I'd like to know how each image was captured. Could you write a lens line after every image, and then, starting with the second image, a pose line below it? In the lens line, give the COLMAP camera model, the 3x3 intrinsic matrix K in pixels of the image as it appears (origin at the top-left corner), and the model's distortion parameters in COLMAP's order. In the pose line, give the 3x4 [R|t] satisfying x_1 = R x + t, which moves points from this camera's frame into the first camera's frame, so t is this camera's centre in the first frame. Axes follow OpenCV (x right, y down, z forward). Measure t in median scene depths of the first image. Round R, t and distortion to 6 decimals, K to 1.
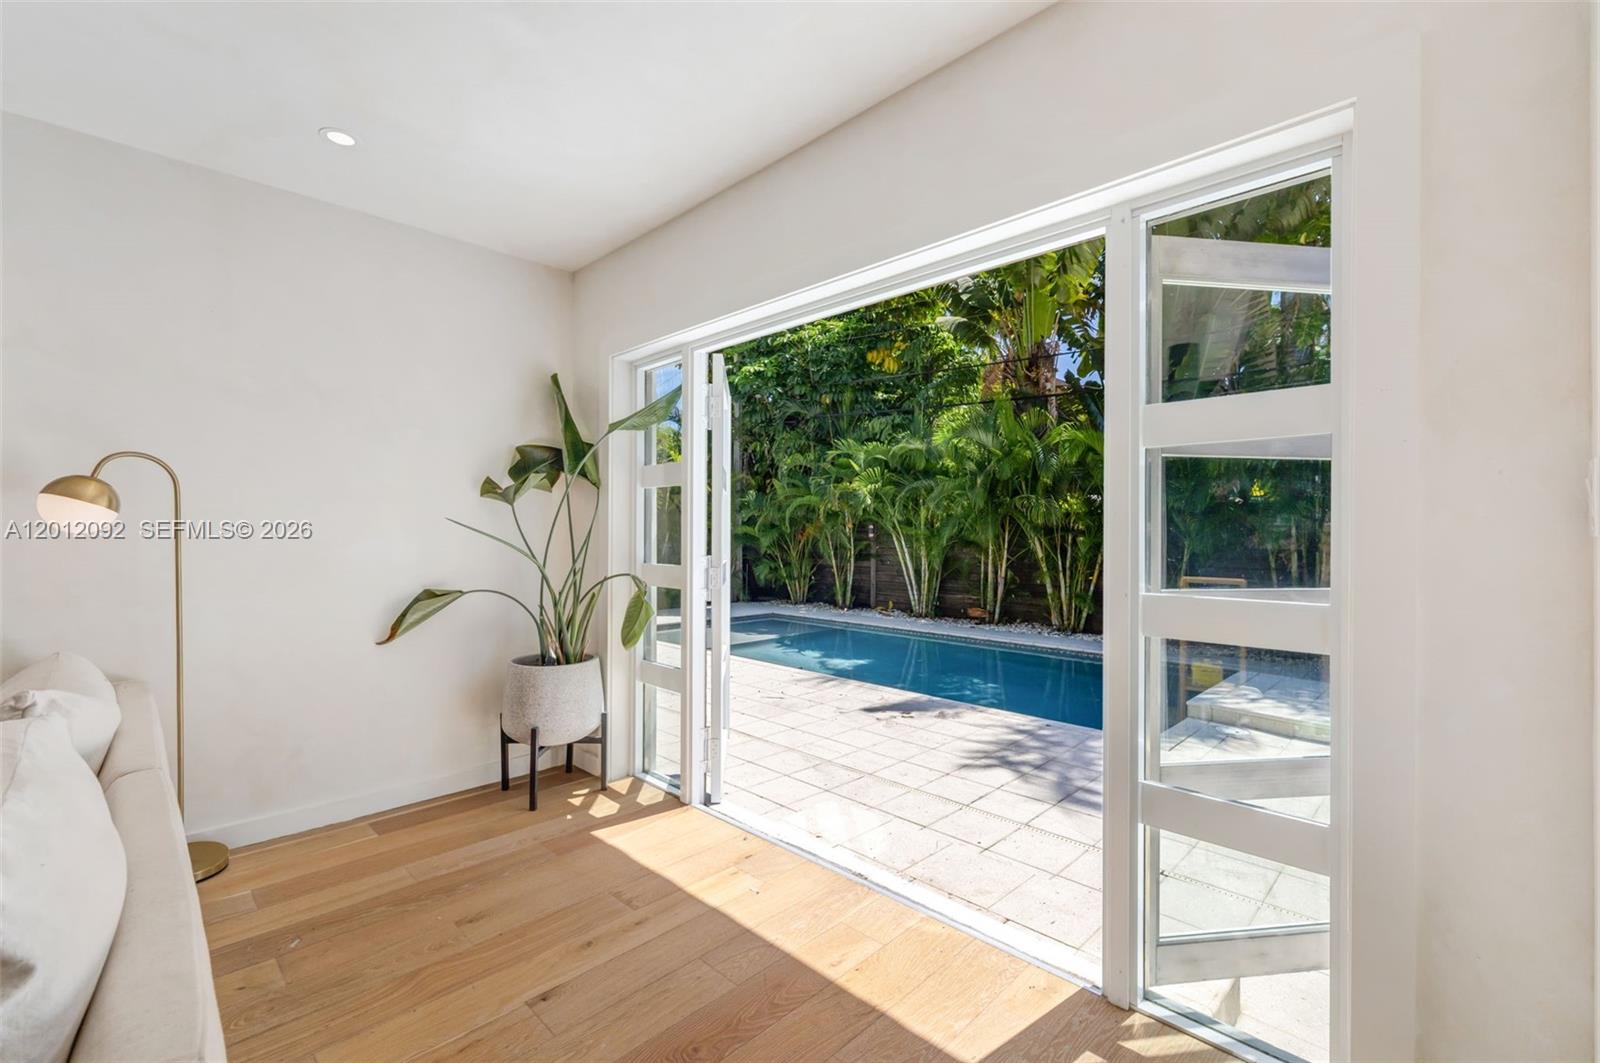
lens RADIAL K [[683.6, 0, 806.2], [0, 683.6, 532.0], [0, 0, 1]] dist [0.000648, 0.001185]
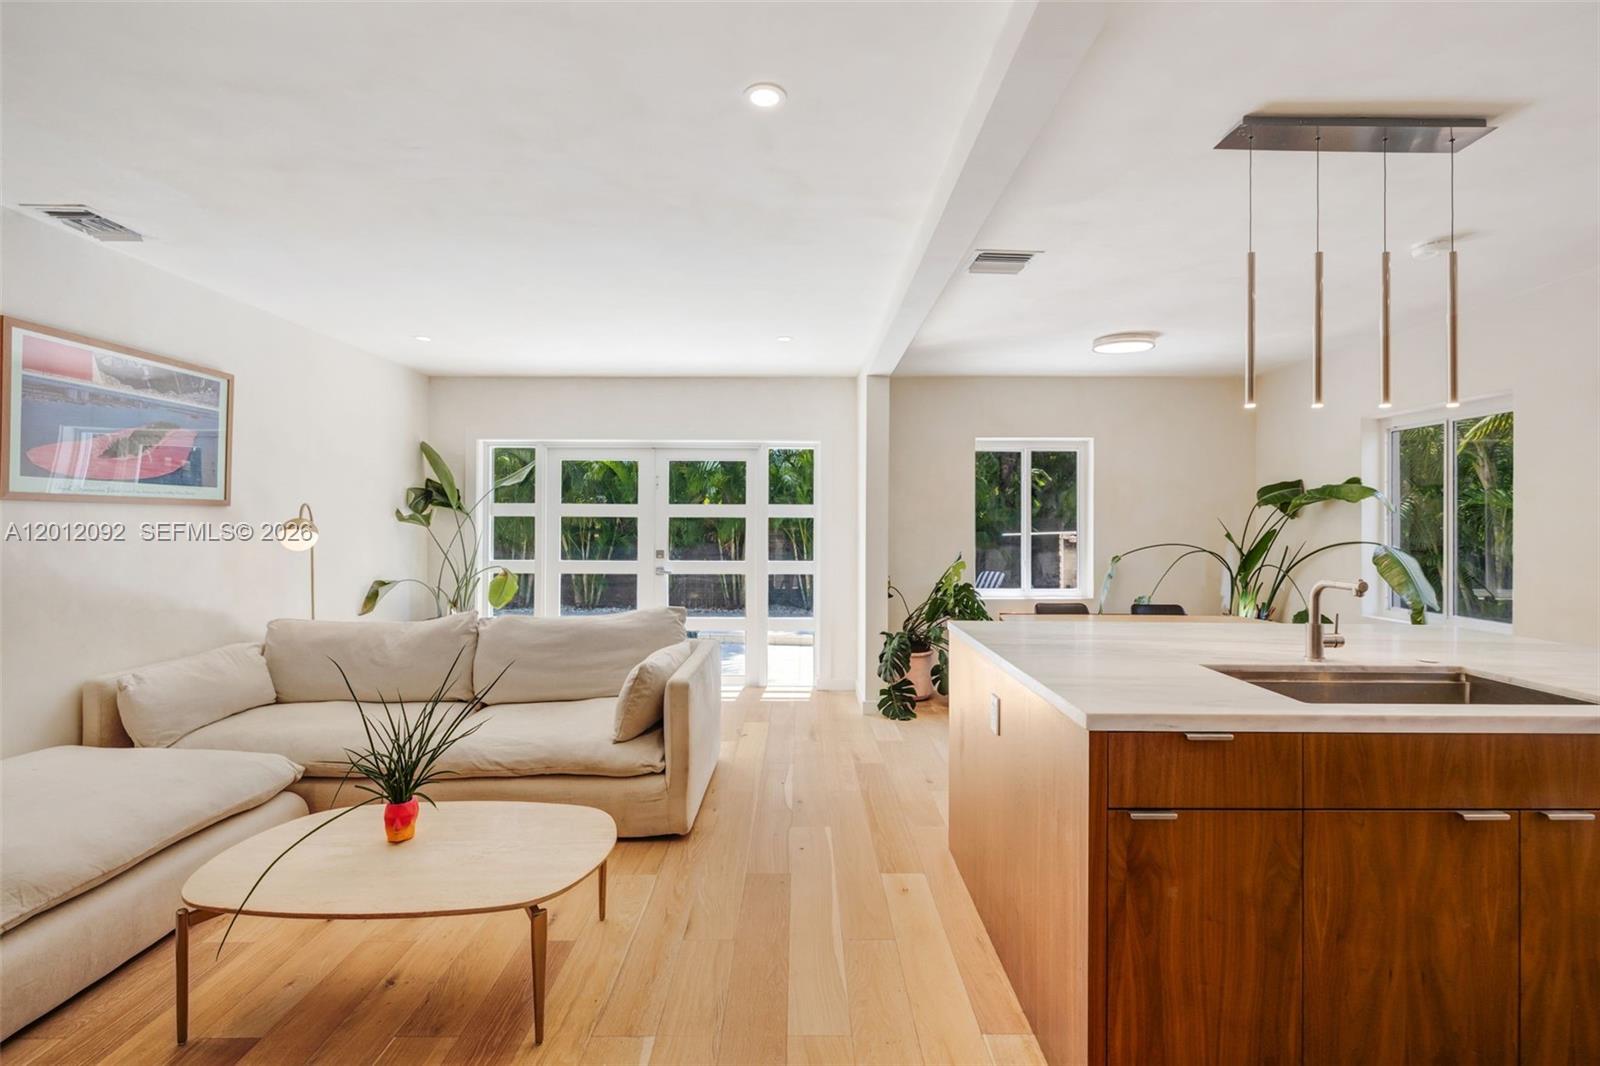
lens RADIAL K [[683.6, 0, 795.1], [0, 683.6, 524.6], [0, 0, 1]] dist [0.000648, 0.001185]
pose [[0.715659, -0.001973, 0.698447, -0.958020], [0.002177, 0.999997, 0.000594, -0.044767], [-0.698446, 0.001095, 0.715662, -0.811630]]
